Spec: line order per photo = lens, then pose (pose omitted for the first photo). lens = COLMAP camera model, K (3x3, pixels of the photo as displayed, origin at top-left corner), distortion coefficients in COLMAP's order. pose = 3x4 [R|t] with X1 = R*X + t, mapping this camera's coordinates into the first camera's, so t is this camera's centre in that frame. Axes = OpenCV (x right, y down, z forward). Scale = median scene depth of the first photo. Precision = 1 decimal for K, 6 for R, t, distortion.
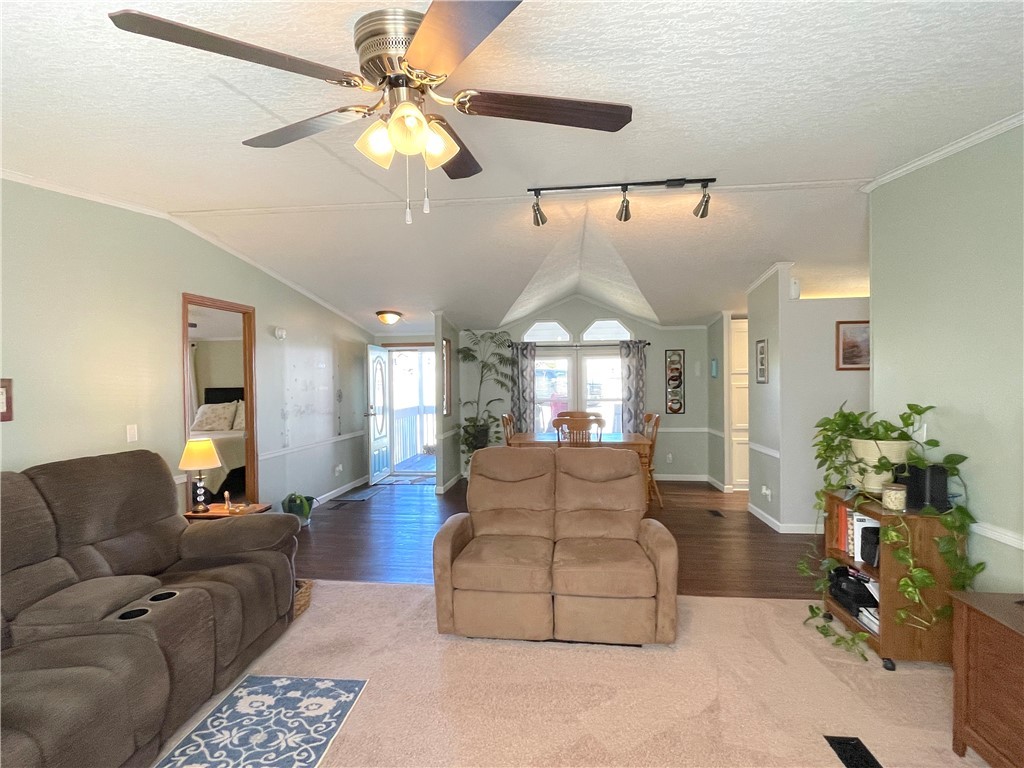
lens RADIAL K [[511.5, 0, 510.5], [0, 511.5, 387.7], [0, 0, 1]] dist [0.000573, 0.001162]
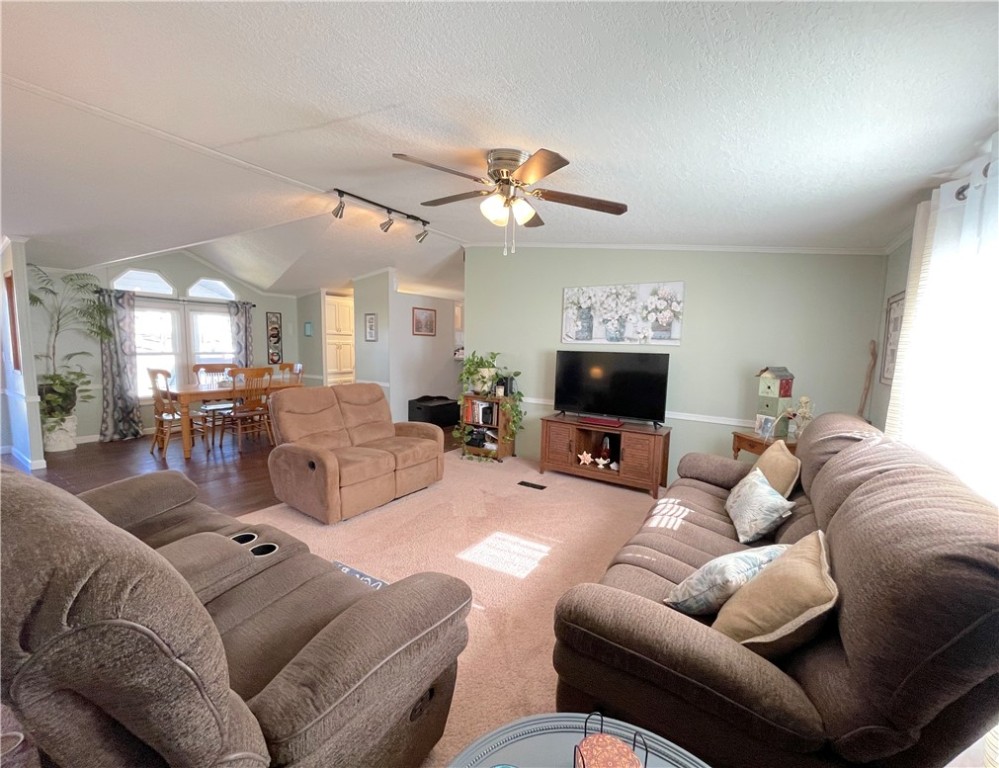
lens RADIAL K [[411.9, 0, 492.4], [0, 411.9, 384.3], [0, 0, 1]] dist [0.011778, 0.000160]
pose [[0.464762, -0.069962, 0.882667, -0.494660], [-0.012089, 0.996279, 0.085333, 0.011546], [-0.885353, -0.050330, 0.462187, 0.084725]]
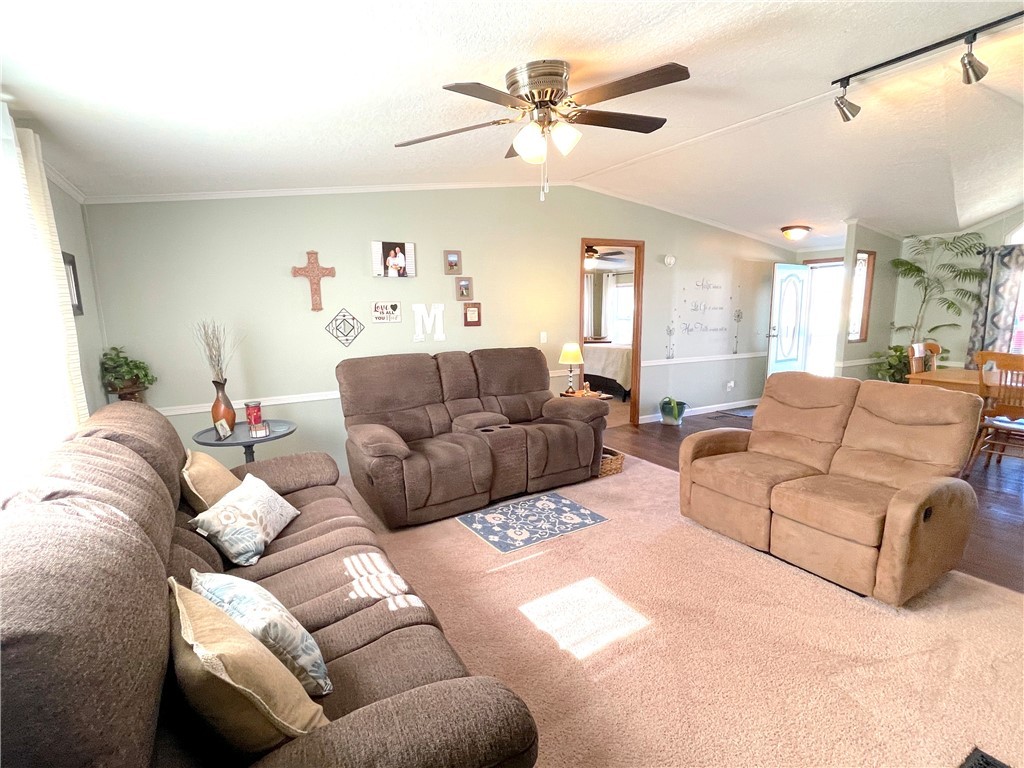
lens RADIAL K [[511.5, 0, 503.4], [0, 511.5, 386.4], [0, 0, 1]] dist [0.000573, 0.001162]
pose [[0.593262, 0.128120, -0.794748, 0.305619], [-0.004780, 0.987797, 0.155673, -0.003203], [0.804995, -0.088556, 0.586635, -0.012537]]
